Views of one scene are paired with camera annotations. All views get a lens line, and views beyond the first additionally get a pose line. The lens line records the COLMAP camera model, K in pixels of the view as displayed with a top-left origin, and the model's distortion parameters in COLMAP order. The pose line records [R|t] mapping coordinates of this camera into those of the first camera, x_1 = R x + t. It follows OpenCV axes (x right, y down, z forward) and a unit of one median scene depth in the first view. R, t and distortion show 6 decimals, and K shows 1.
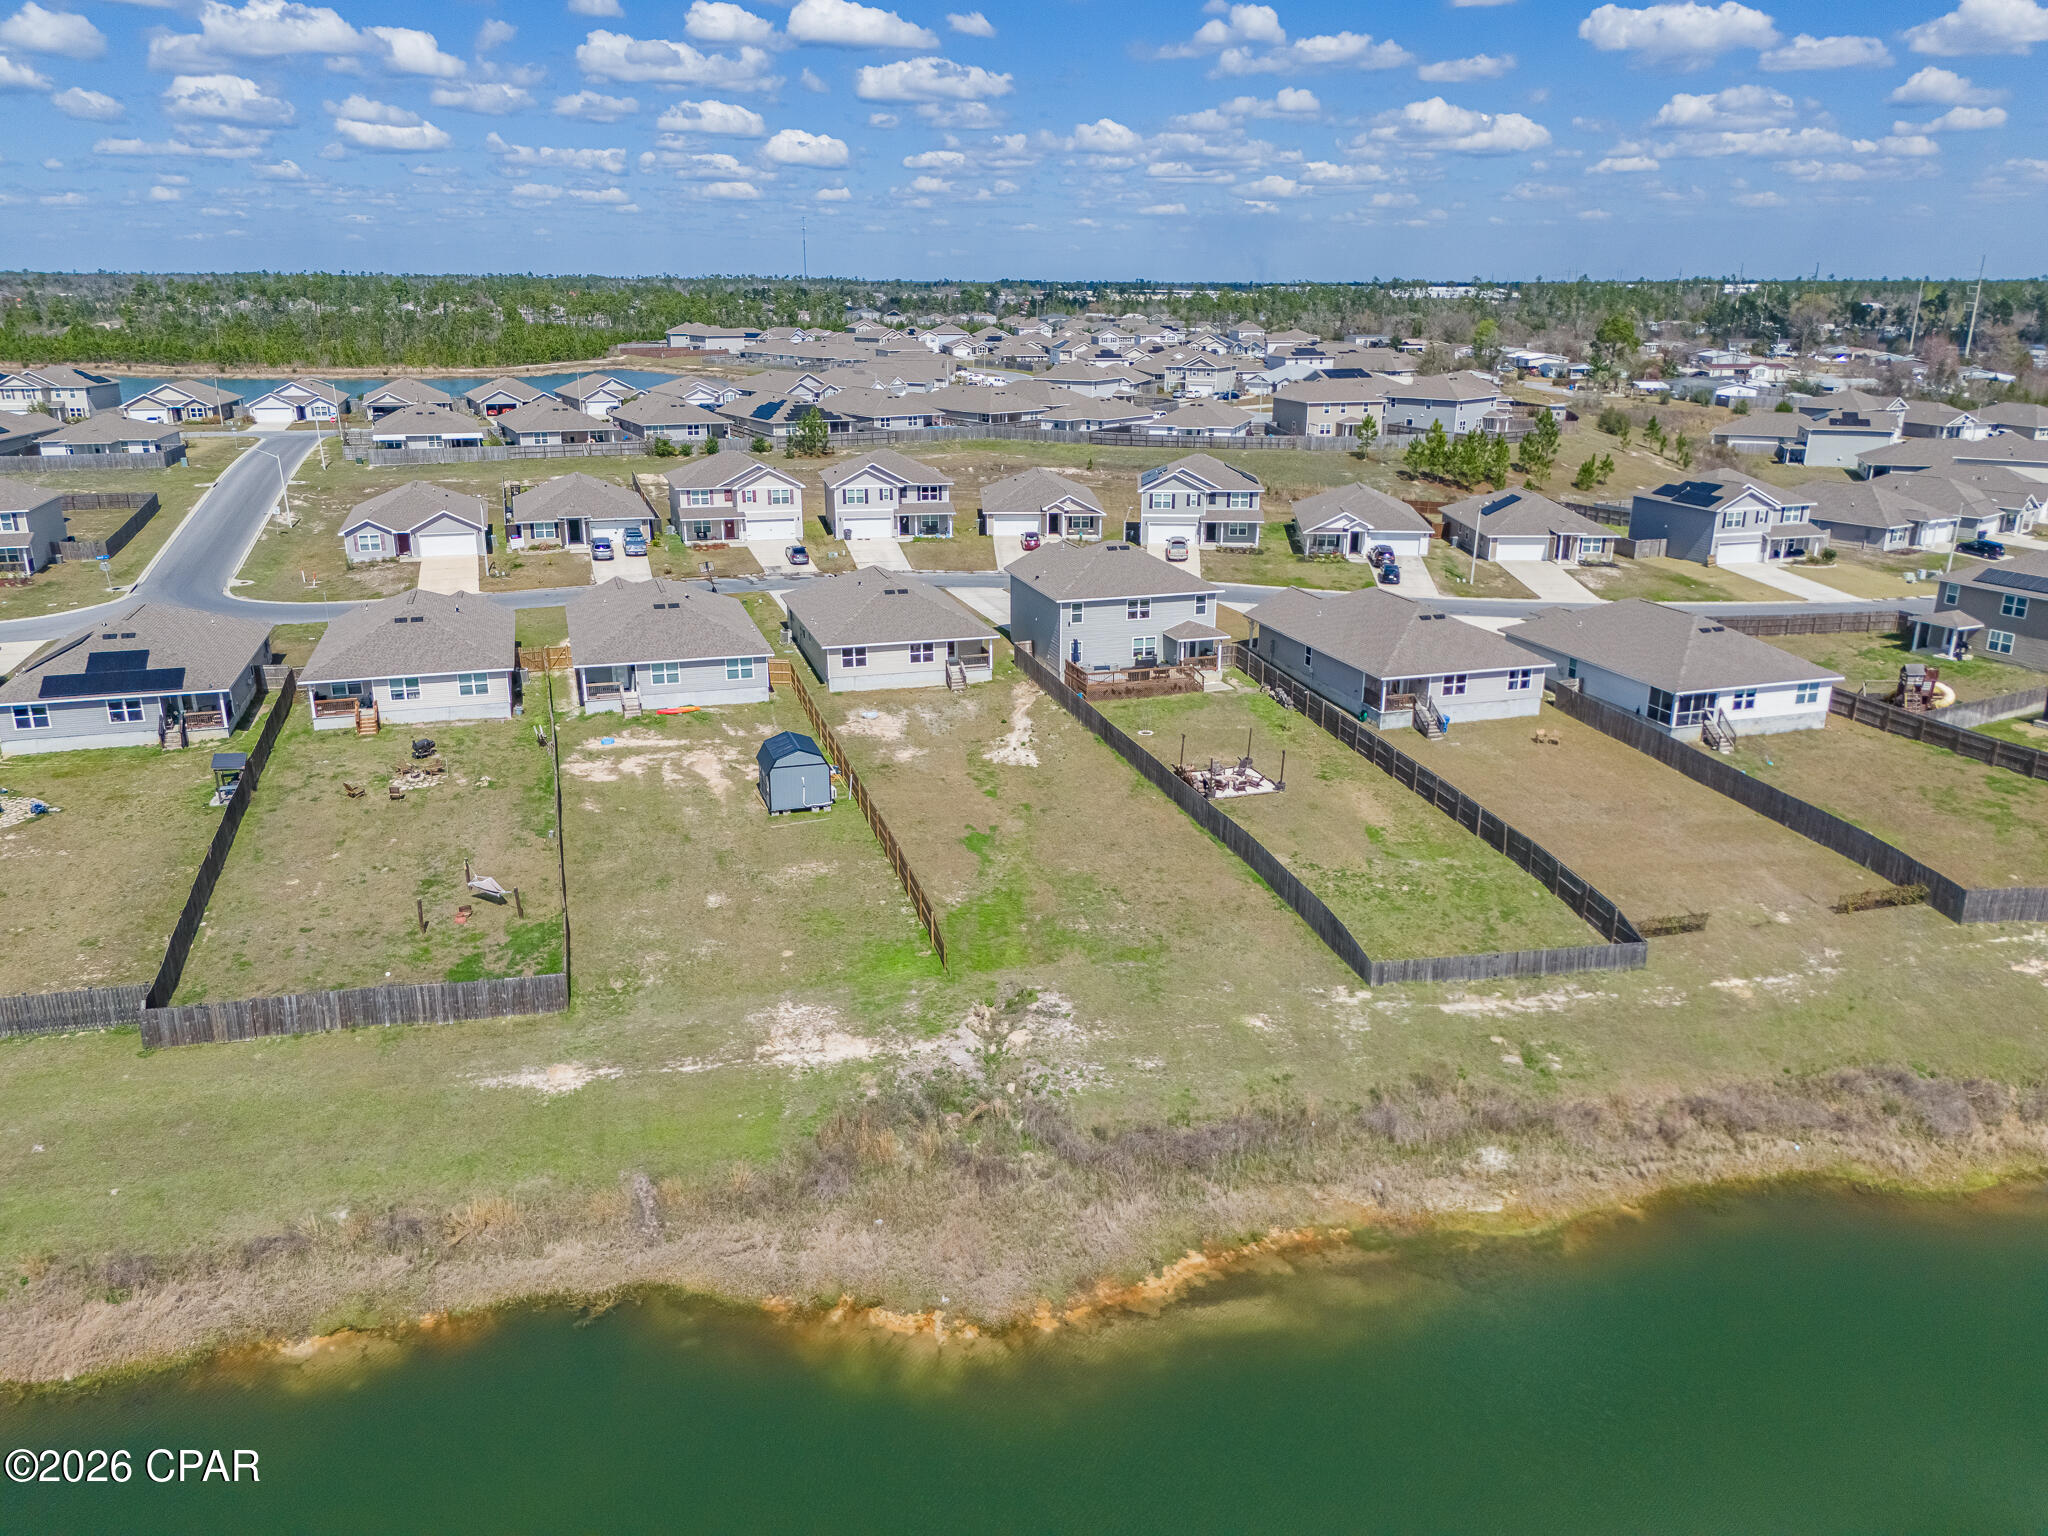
lens RADIAL K [[1503.8, 0, 1031.0], [0, 1503.8, 770.0], [0, 0, 1]] dist [0.071855, -0.067864]
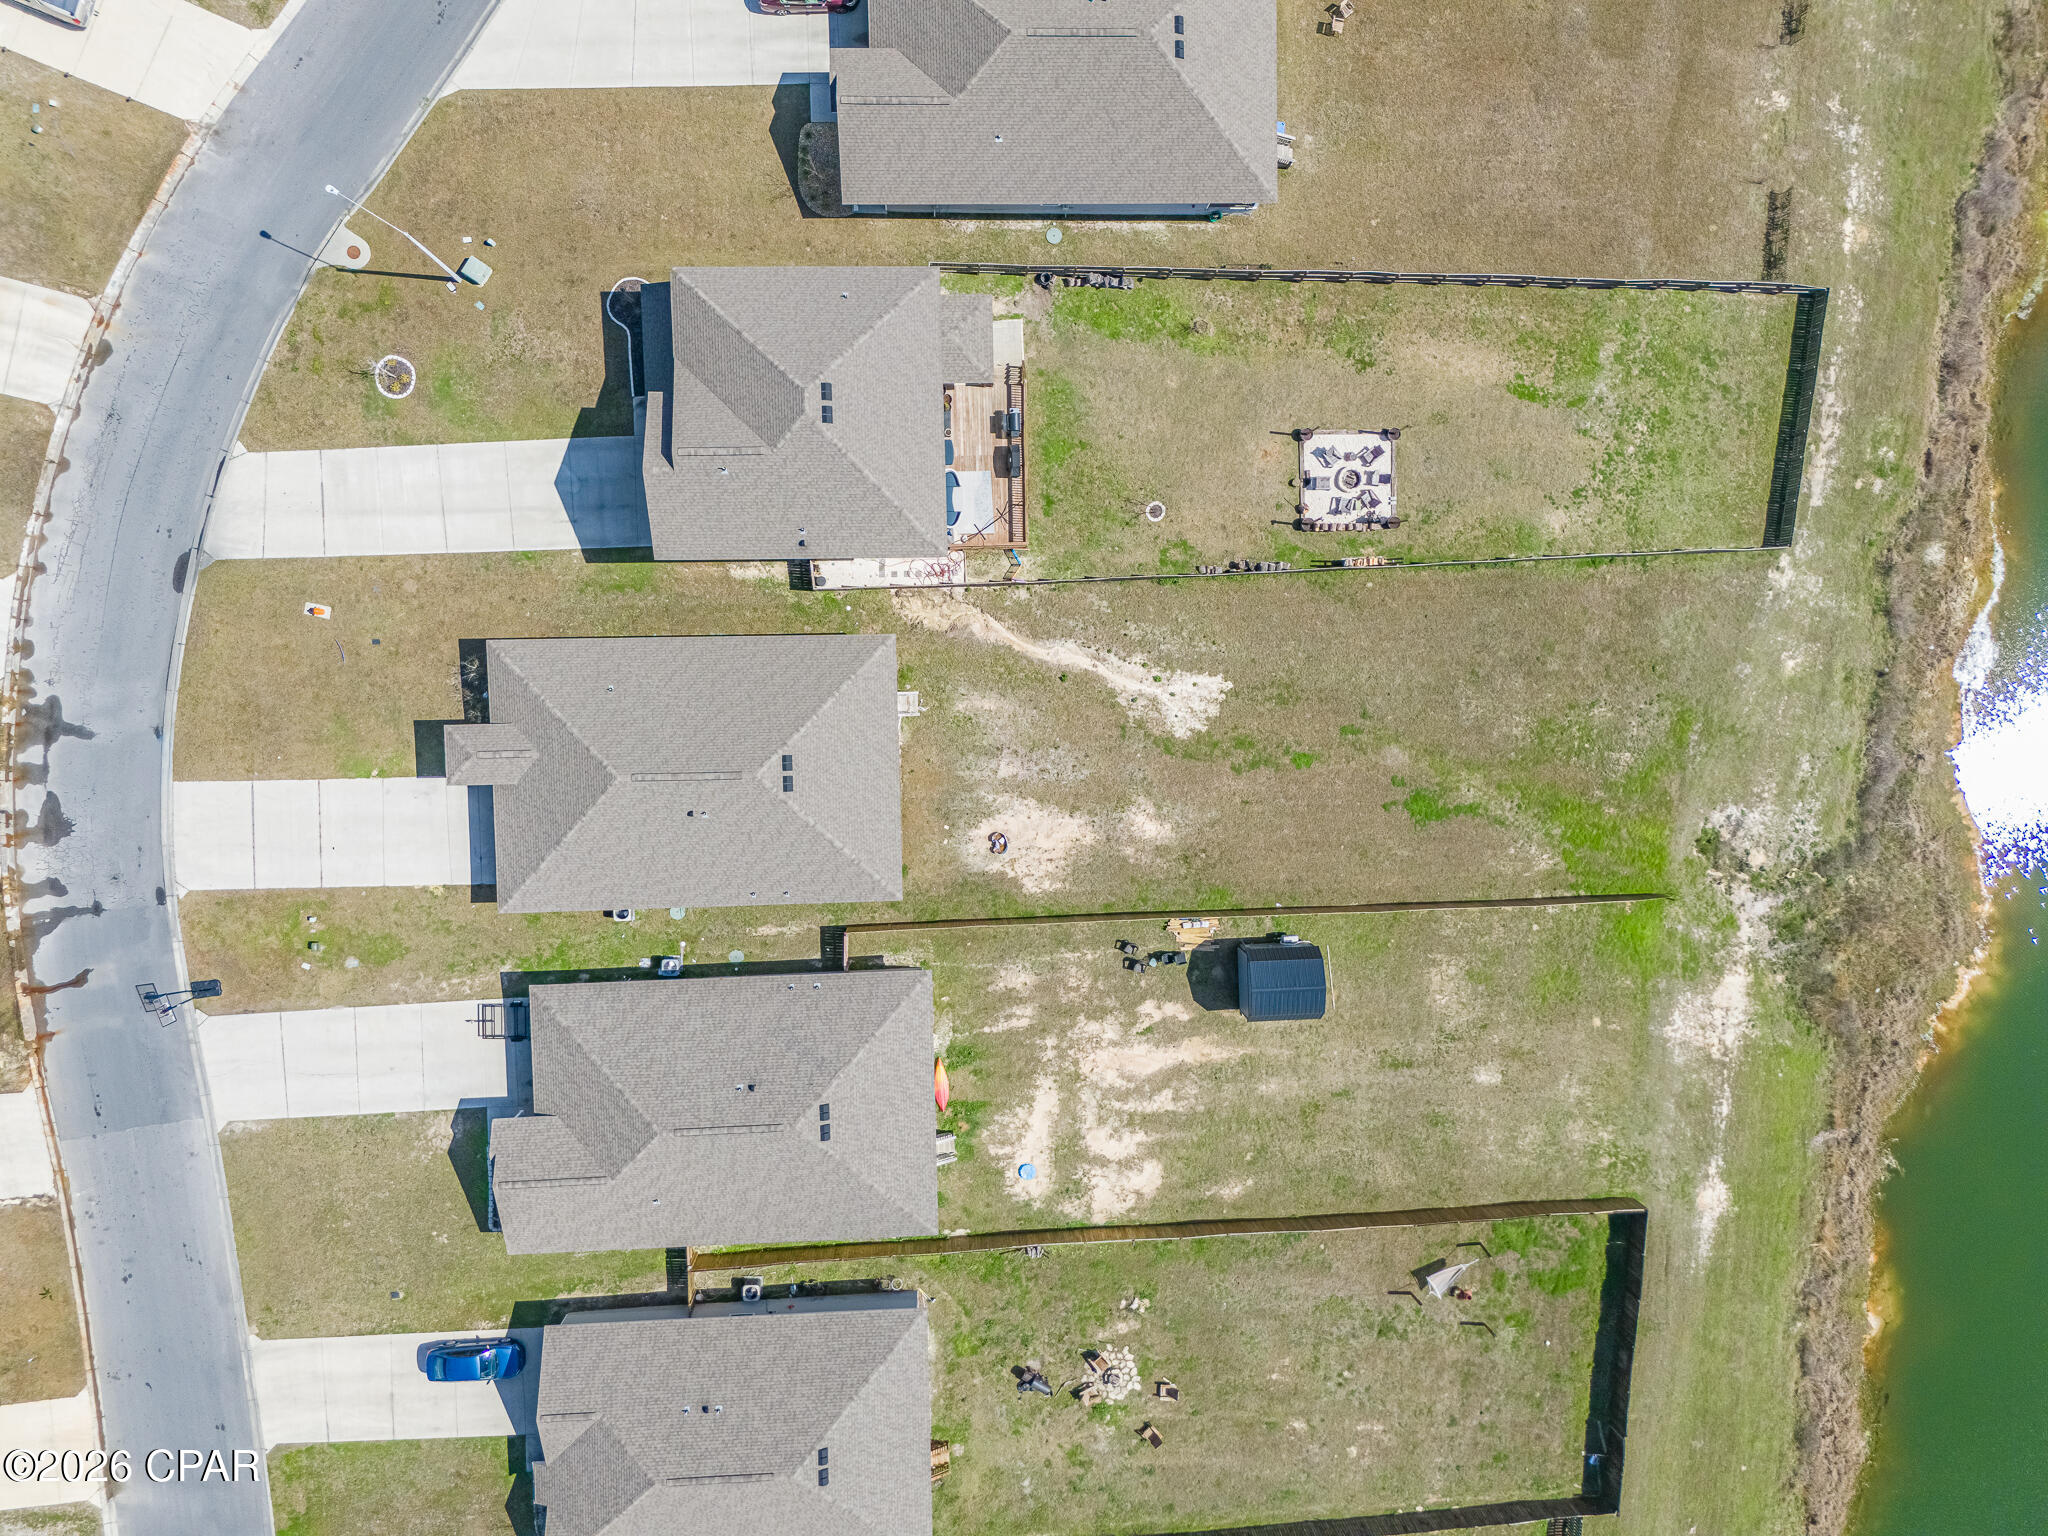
lens RADIAL K [[1503.8, 0, 1033.4], [0, 1503.8, 759.6], [0, 0, 1]] dist [0.071855, -0.067864]
pose [[0.283638, -0.957966, -0.043019, -0.039630], [0.242399, 0.028221, 0.969766, -1.039976], [-0.927789, -0.285490, 0.240215, 1.104018]]
